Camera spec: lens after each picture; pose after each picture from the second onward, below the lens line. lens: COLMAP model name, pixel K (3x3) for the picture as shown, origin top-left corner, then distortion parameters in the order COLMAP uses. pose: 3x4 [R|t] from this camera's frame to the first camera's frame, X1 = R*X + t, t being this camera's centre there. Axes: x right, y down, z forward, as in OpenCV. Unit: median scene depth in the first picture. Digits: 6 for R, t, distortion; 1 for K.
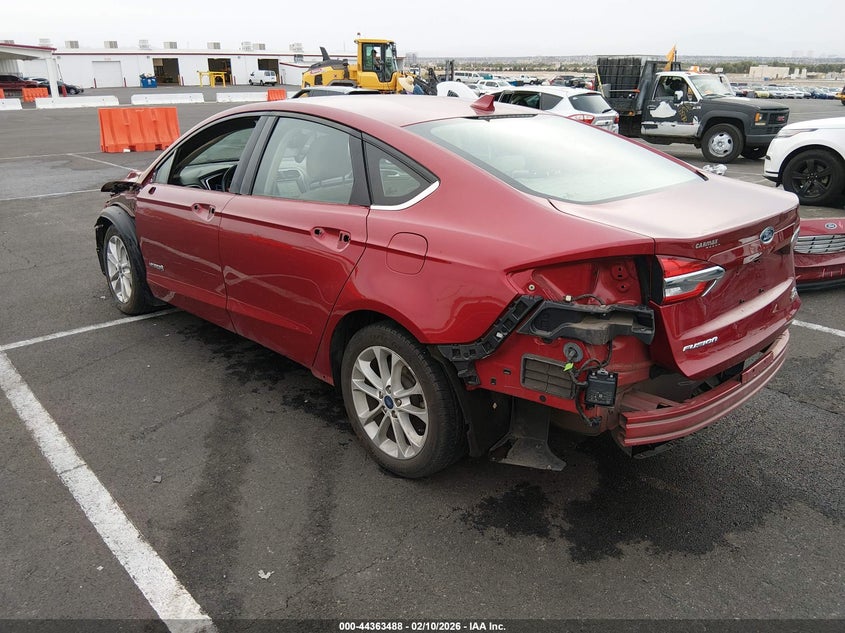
lens RADIAL K [[680.6, 0, 422.5], [0, 680.6, 316.5], [0, 0, 1]] dist [0.002543, -0.065550]
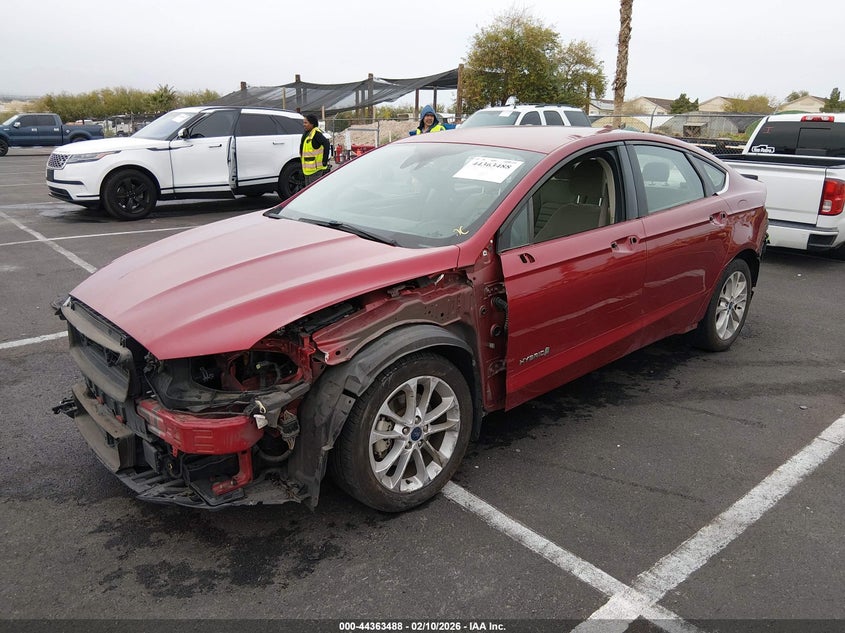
lens RADIAL K [[680.6, 0, 422.5], [0, 680.6, 316.5], [0, 0, 1]] dist [0.002543, -0.065550]
pose [[-0.010070, -0.277187, 0.960763, -1.322957], [0.306873, 0.913592, 0.266794, -0.422621], [-0.951697, 0.297519, 0.075861, 1.274674]]
